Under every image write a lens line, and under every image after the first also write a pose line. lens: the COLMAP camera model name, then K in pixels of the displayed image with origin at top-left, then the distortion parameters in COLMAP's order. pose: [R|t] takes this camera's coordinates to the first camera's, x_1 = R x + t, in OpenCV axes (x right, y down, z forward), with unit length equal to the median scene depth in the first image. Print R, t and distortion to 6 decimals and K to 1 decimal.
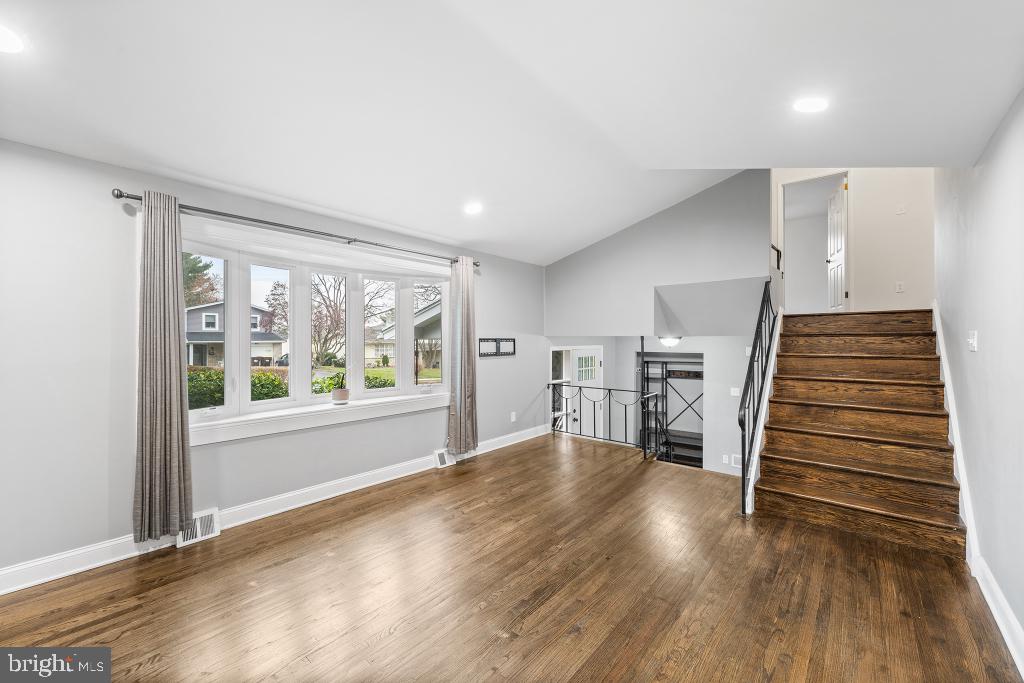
lens RADIAL K [[409.4, 0, 491.2], [0, 409.4, 336.8], [0, 0, 1]] dist [-0.008196, 0.000306]
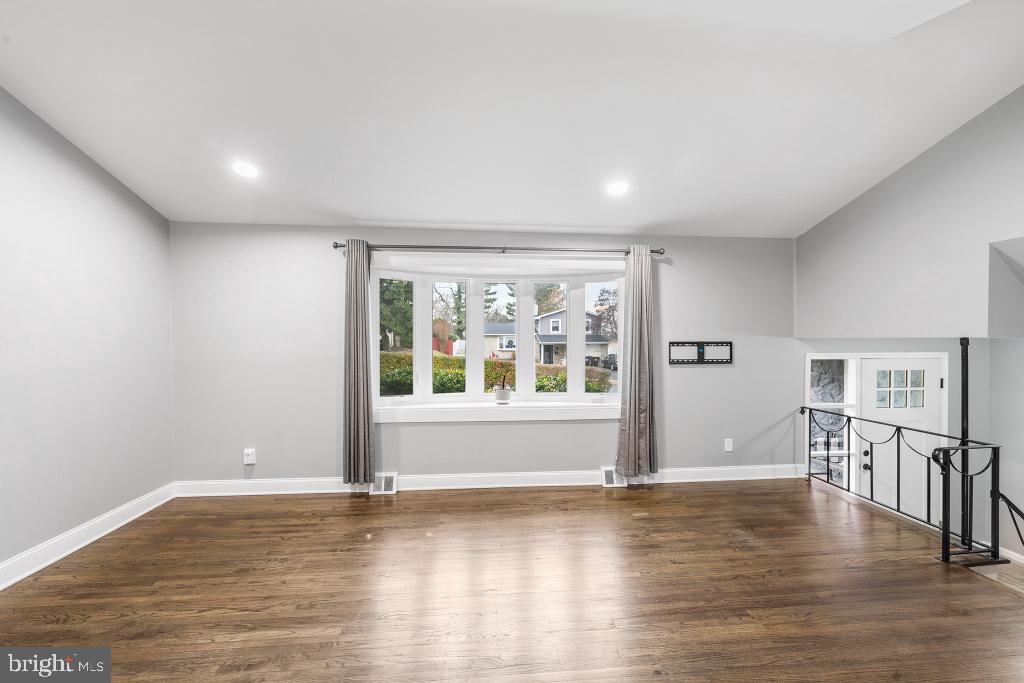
lens RADIAL K [[409.4, 0, 510.6], [0, 409.4, 342.9], [0, 0, 1]] dist [-0.008196, 0.000306]
pose [[0.726319, 0.002349, -0.687353, 0.324100], [0.006014, 0.999934, 0.009772, -0.004132], [0.687331, -0.011232, 0.726257, 0.201252]]
